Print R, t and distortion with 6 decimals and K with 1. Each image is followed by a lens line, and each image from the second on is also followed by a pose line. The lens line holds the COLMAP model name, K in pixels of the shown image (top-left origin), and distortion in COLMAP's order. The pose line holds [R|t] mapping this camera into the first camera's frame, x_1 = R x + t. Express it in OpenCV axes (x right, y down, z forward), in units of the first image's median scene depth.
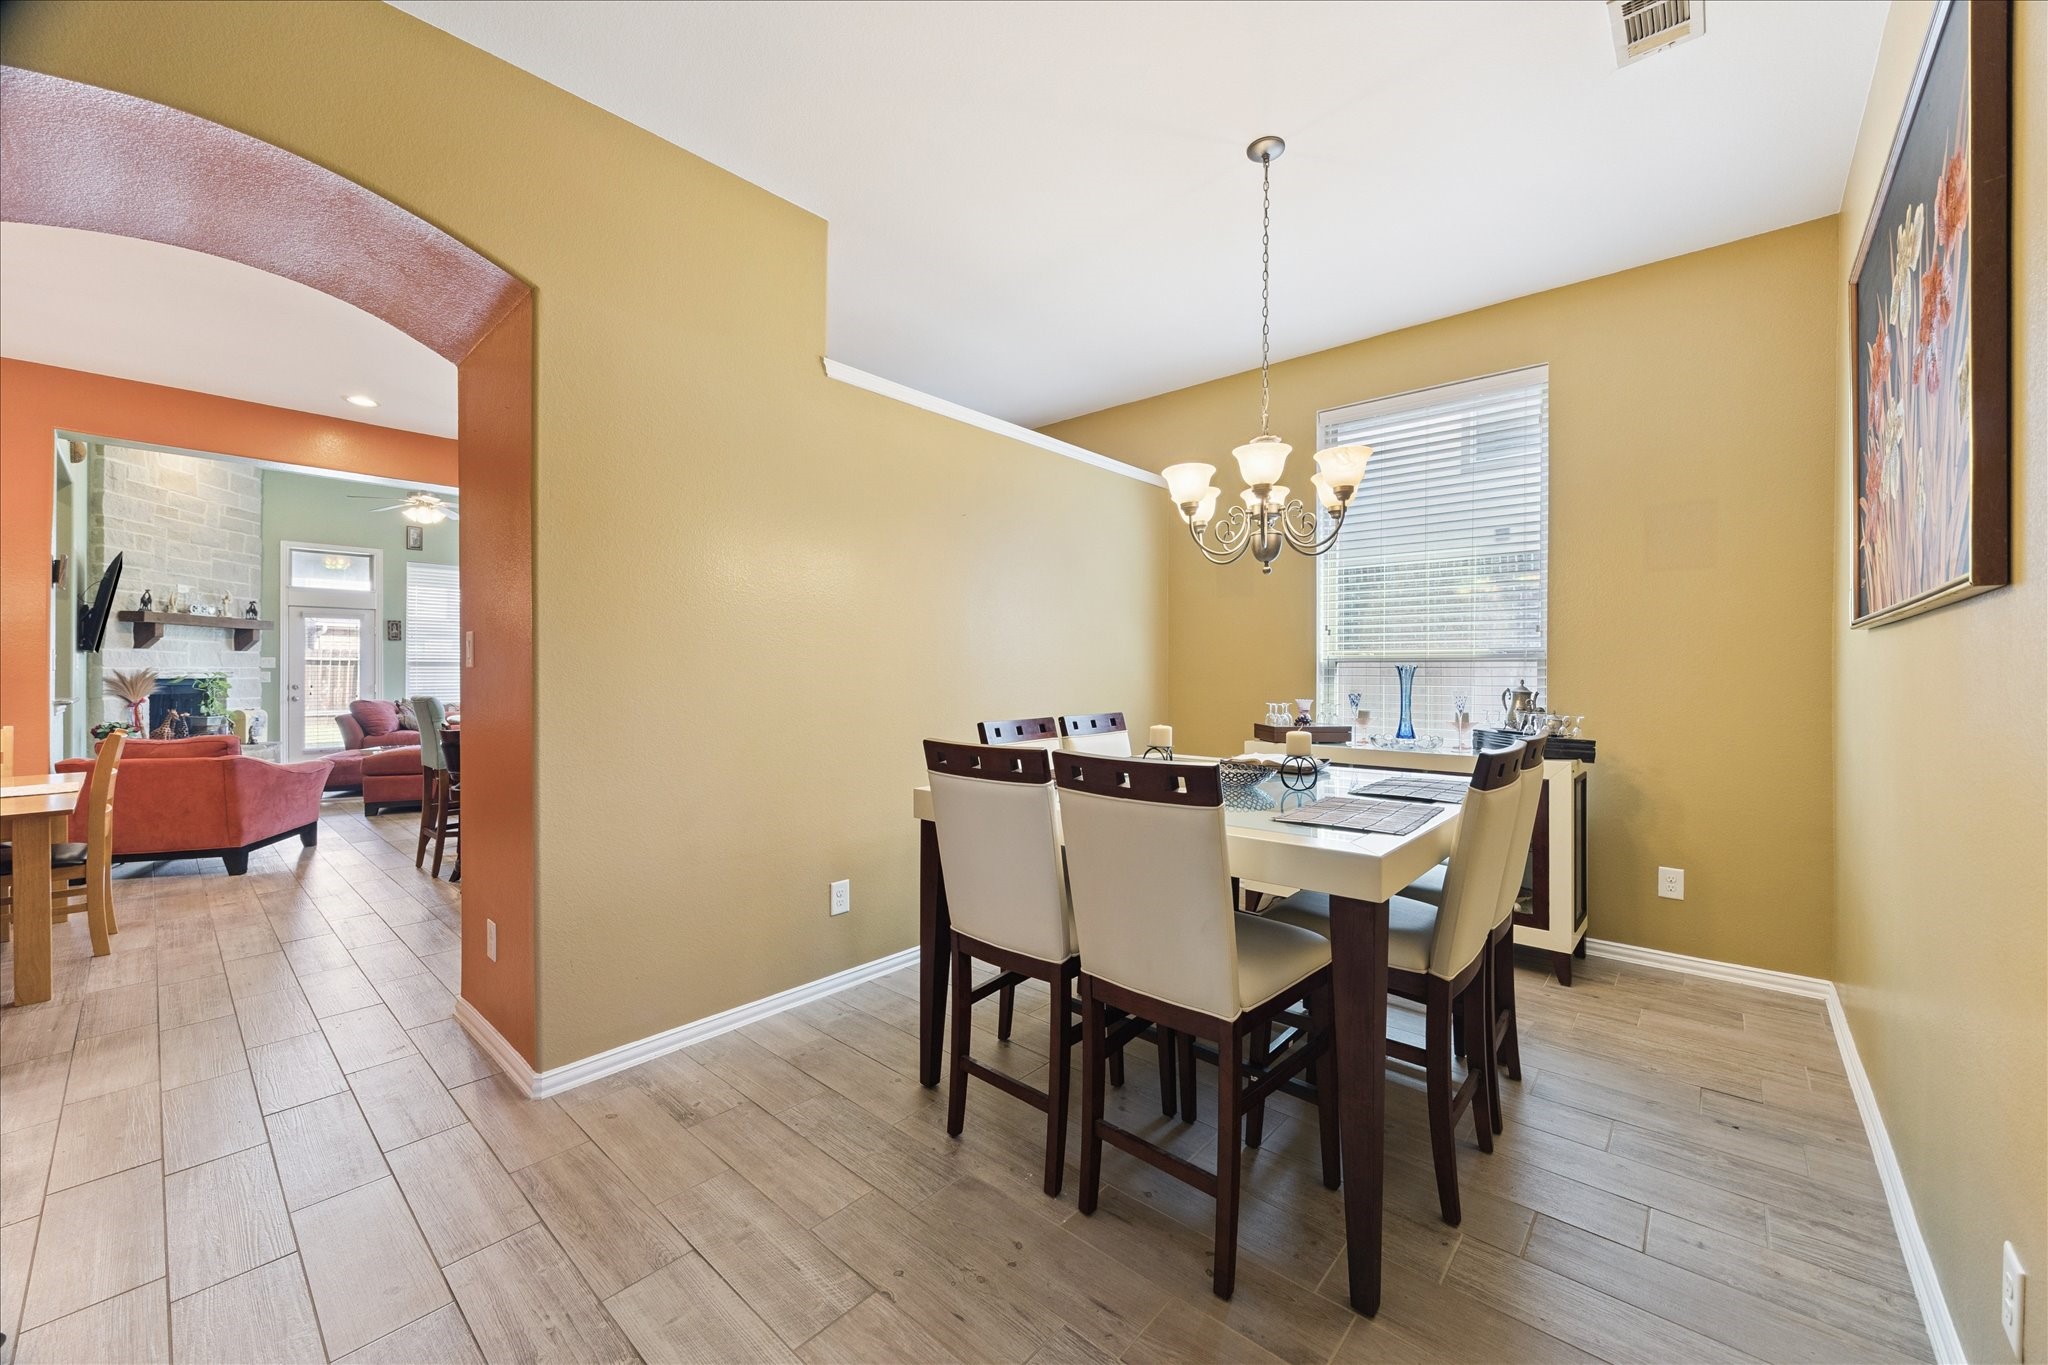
lens RADIAL K [[791.0, 0, 1039.0], [0, 791.0, 672.6], [0, 0, 1]] dist [-0.001279, 0.000182]
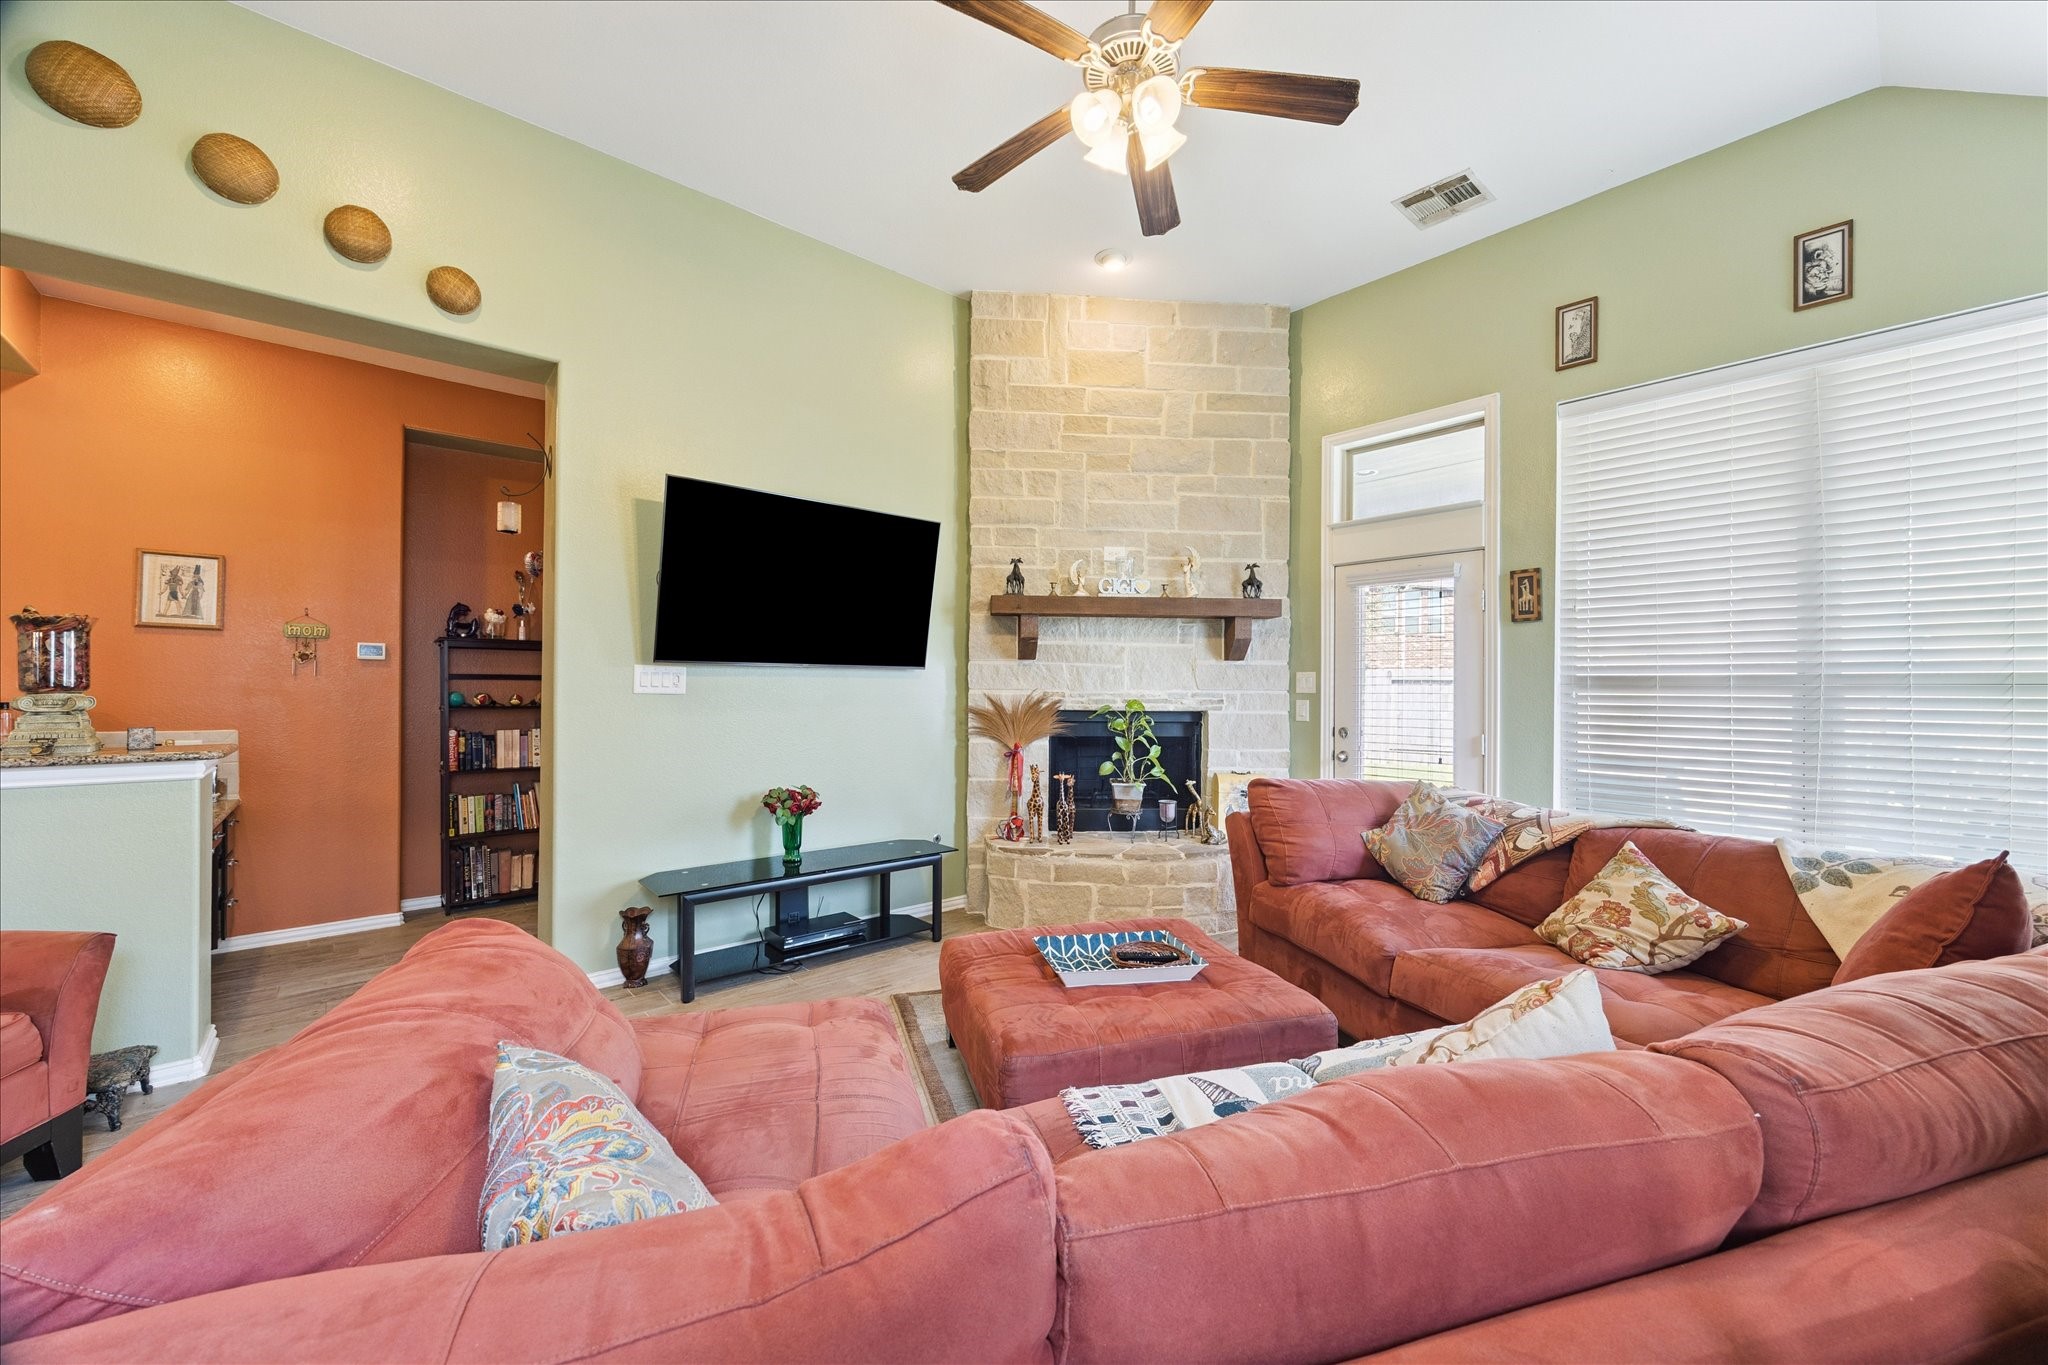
lens RADIAL K [[791.0, 0, 1037.0], [0, 791.0, 680.4], [0, 0, 1]] dist [-0.001279, 0.000182]
pose [[-0.126795, -0.012639, -0.991848, -0.484651], [-0.009586, 0.999888, -0.011516, -0.007069], [0.991883, 0.008047, -0.126901, 0.965725]]
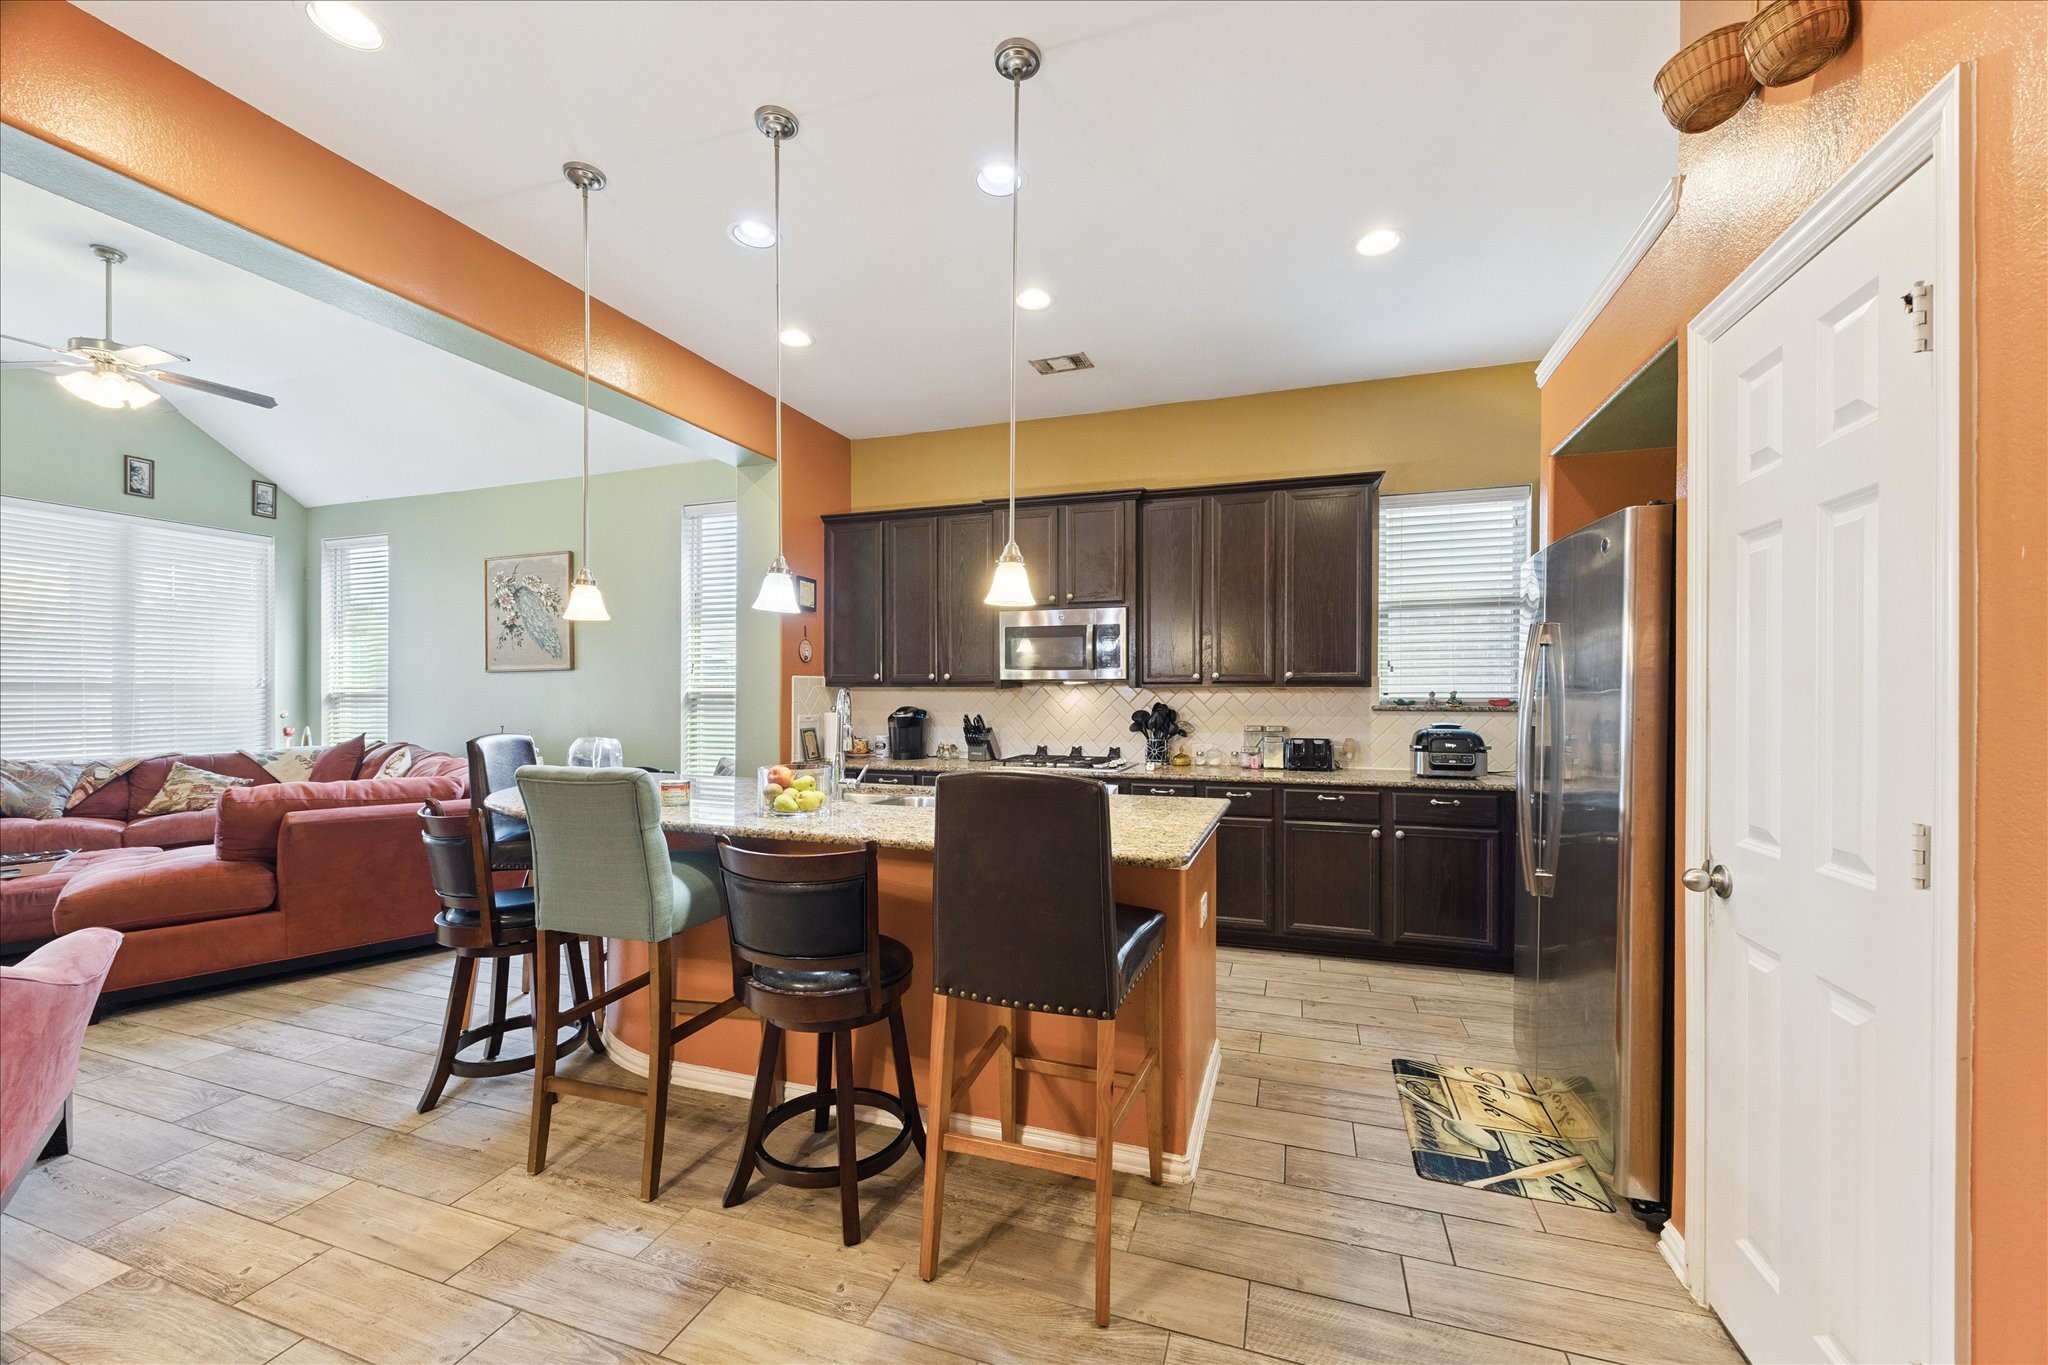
lens RADIAL K [[791.0, 0, 1021.4], [0, 791.0, 699.8], [0, 0, 1]] dist [-0.001279, 0.000182]
pose [[0.927163, -0.004623, 0.374630, -0.414434], [0.002970, 0.999983, 0.004989, -0.003601], [-0.374647, -0.003513, 0.927161, 0.310061]]
